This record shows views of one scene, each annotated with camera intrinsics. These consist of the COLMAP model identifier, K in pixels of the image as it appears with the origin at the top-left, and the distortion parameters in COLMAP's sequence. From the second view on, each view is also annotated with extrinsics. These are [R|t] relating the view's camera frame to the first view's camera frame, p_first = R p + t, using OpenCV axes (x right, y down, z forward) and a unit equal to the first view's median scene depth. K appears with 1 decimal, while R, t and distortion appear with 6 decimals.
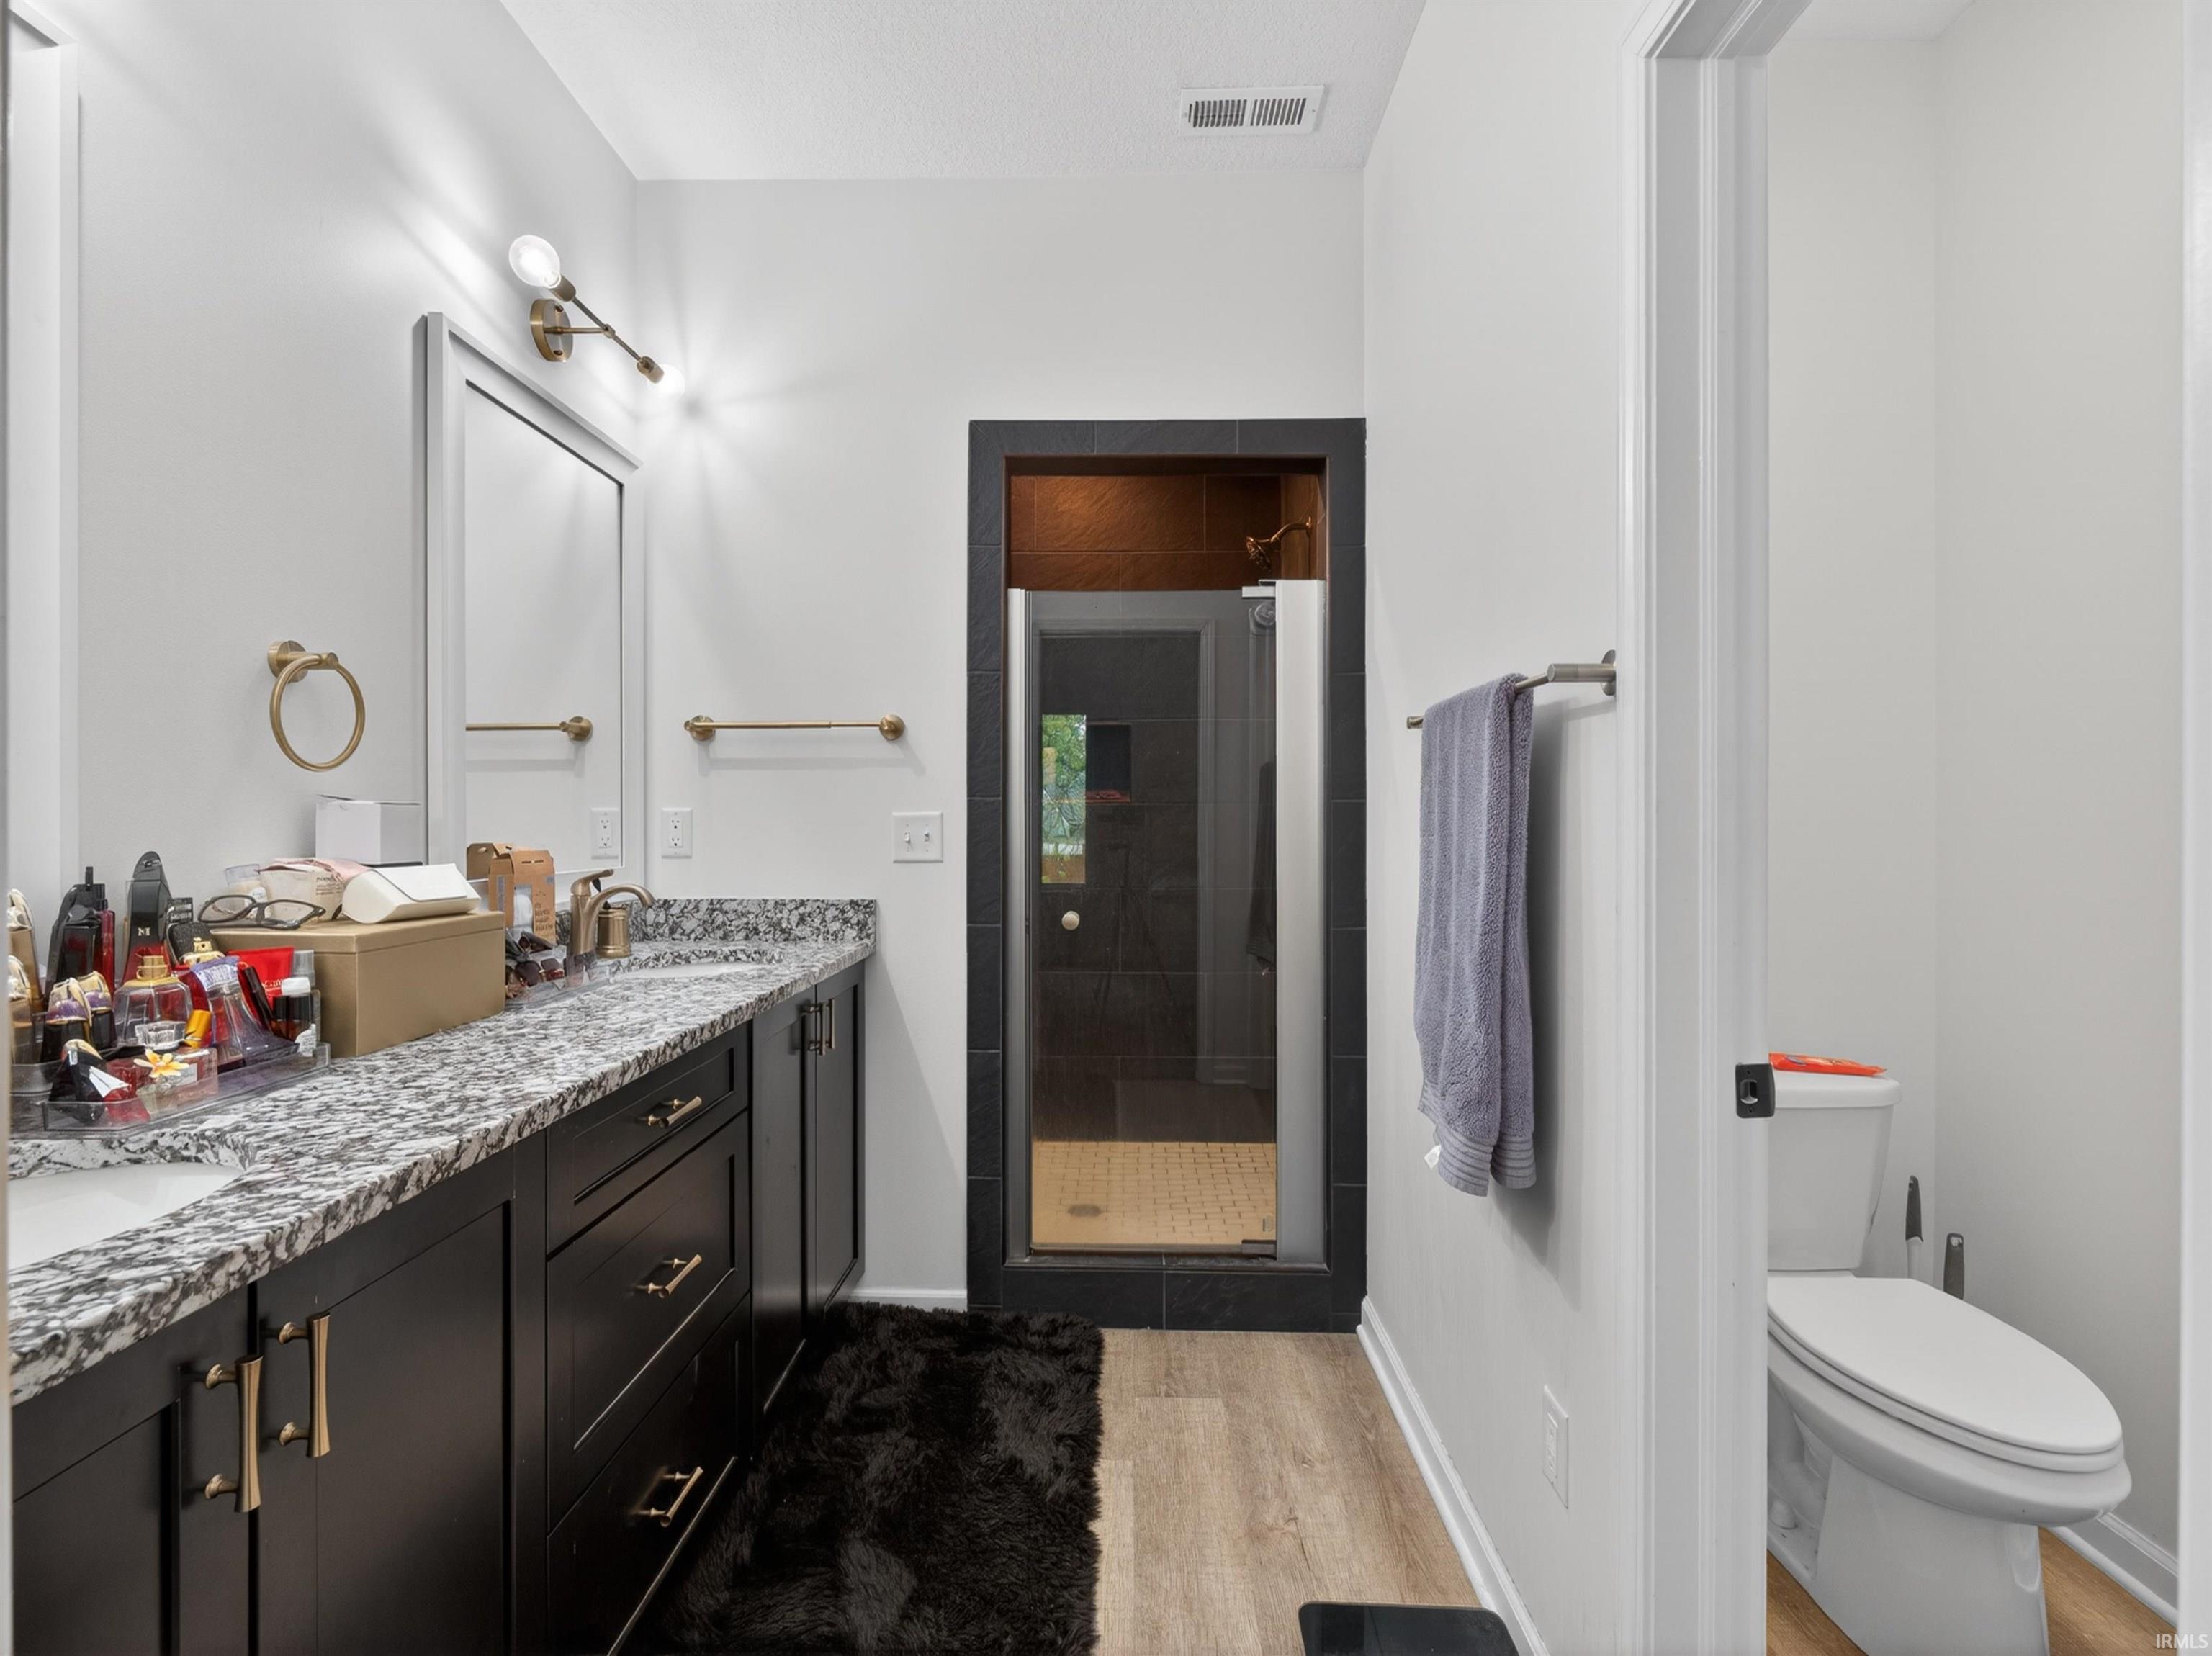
lens RADIAL K [[1043.6, 0, 1092.2], [0, 1043.6, 825.4], [0, 0, 1]] dist [0.000479, -0.004217]
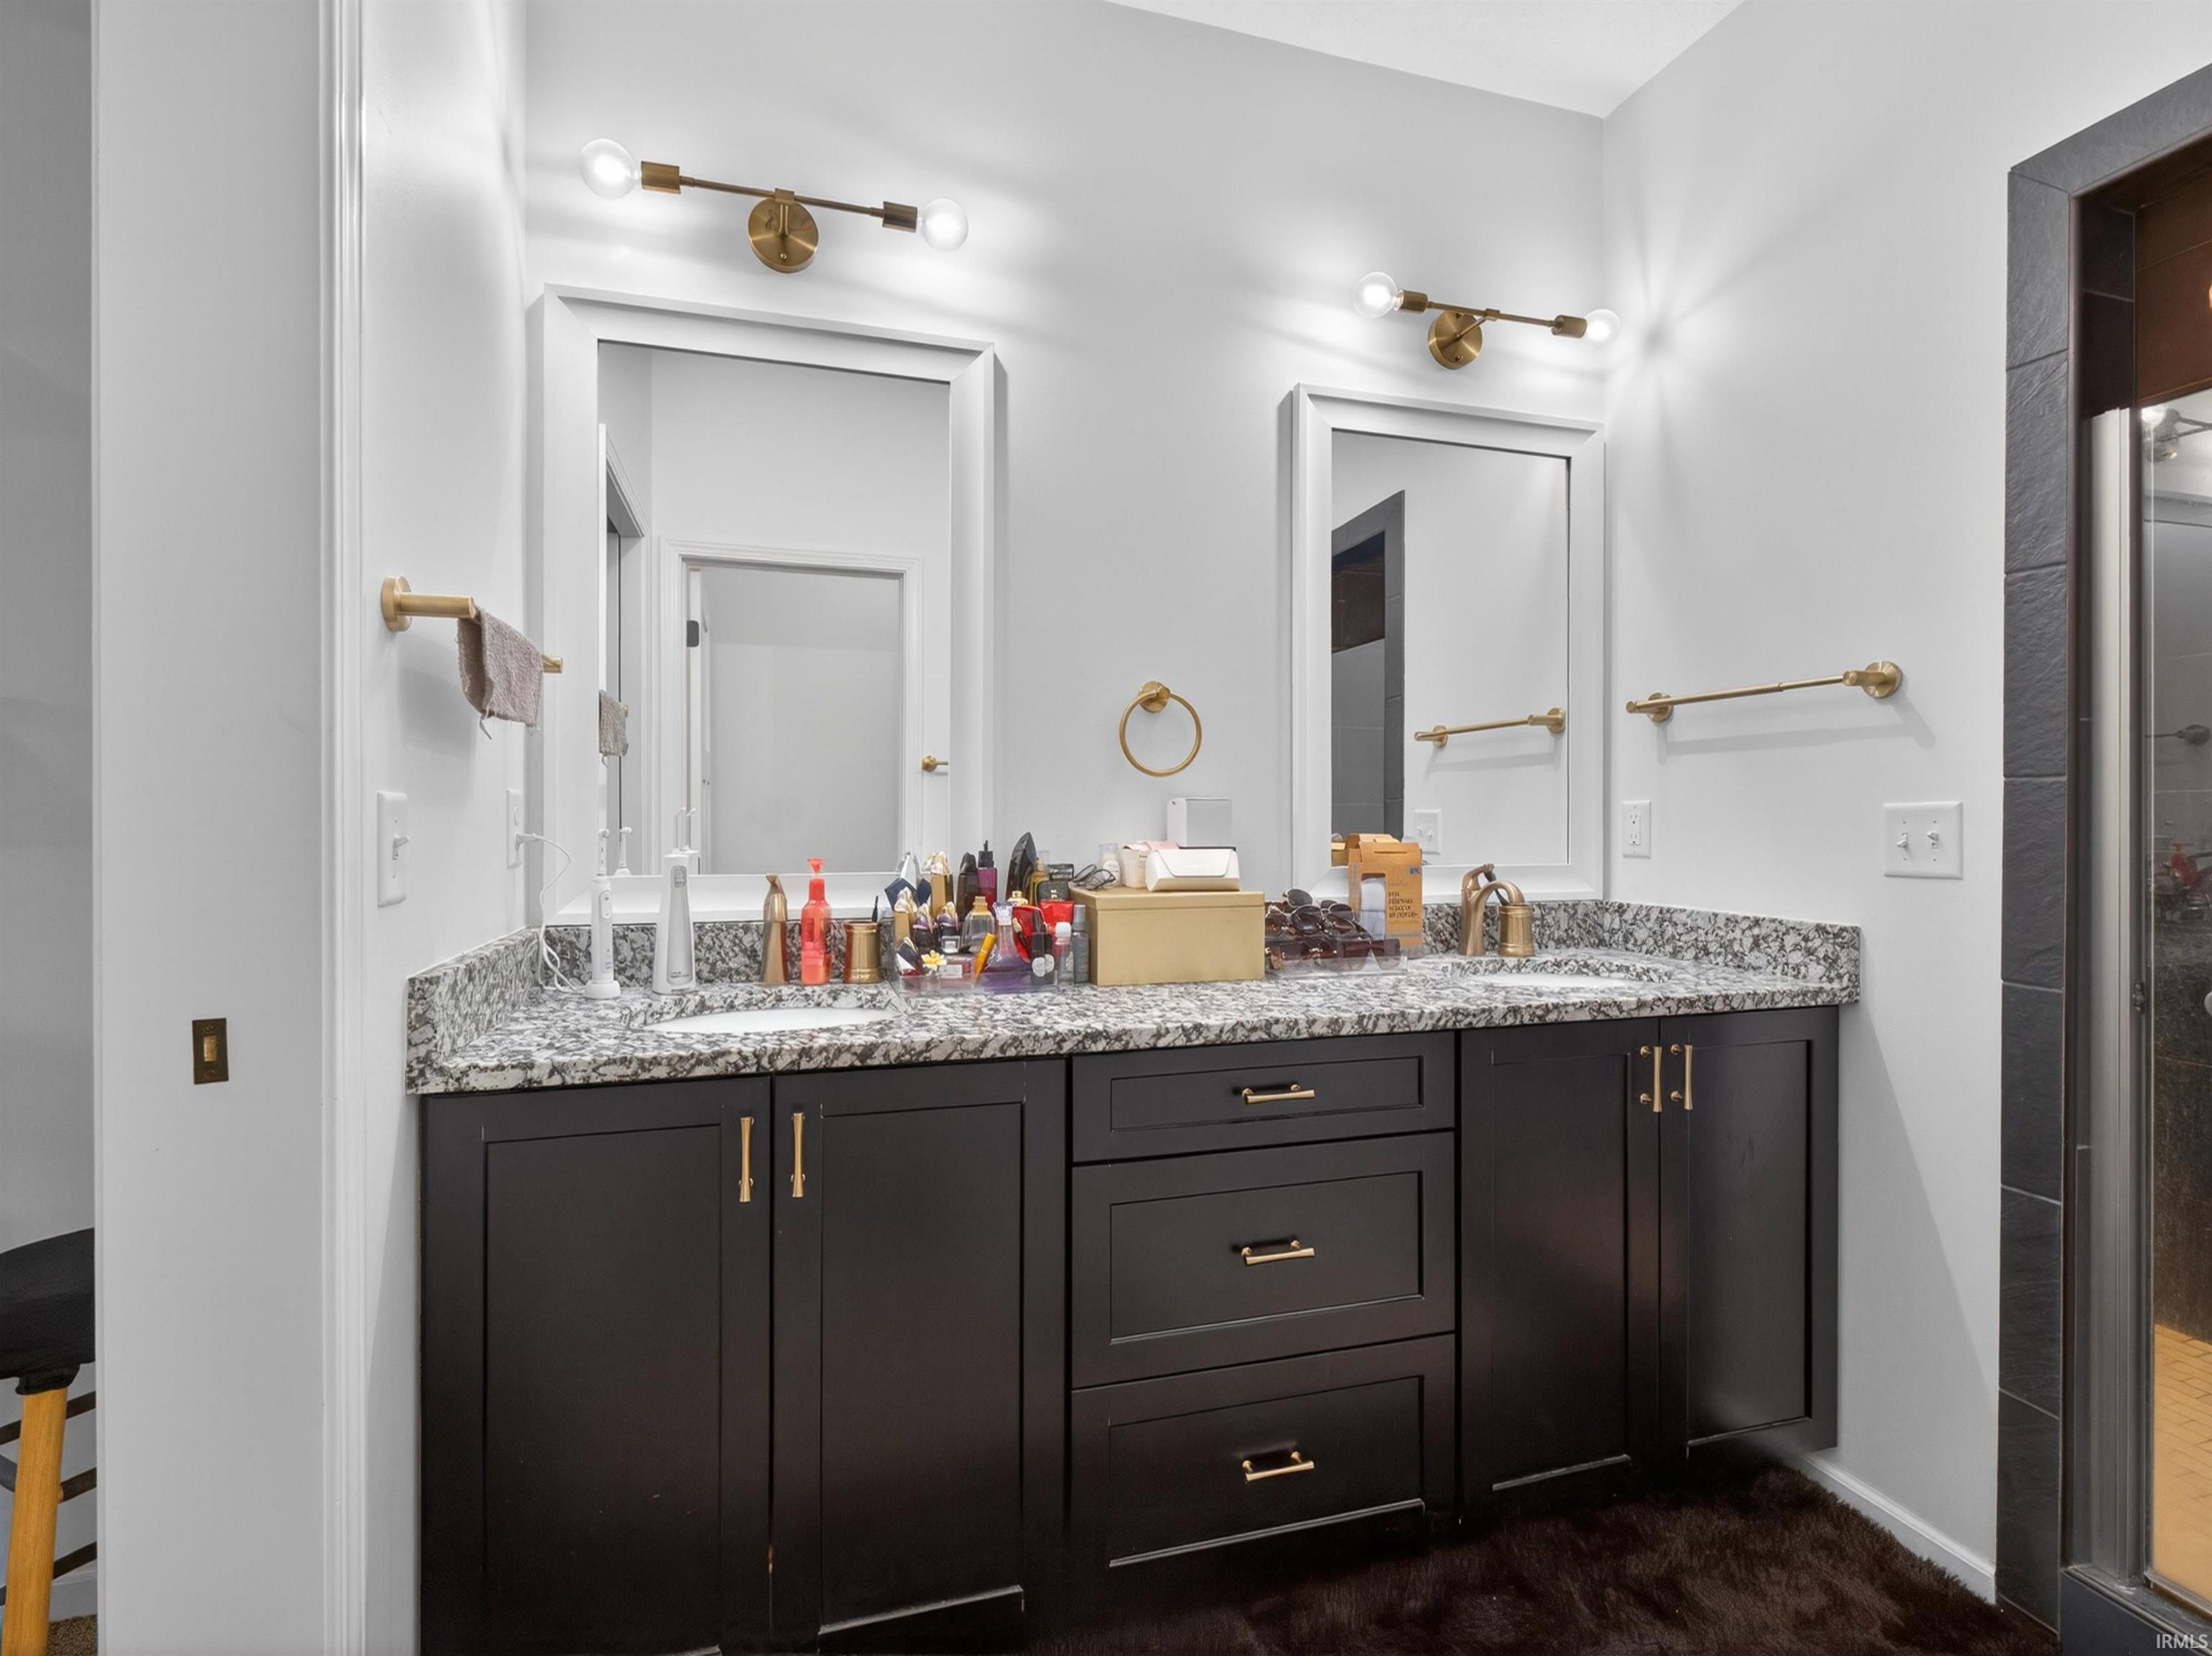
lens RADIAL K [[1053.1, 0, 1099.2], [0, 1053.1, 818.9], [0, 0, 1]] dist [-0.000463, 0.000063]
pose [[0.311823, 0.003618, -0.950133, 0.321968], [-0.007605, 0.999970, 0.001311, 0.000739], [0.950110, 0.006817, 0.311842, 0.304518]]
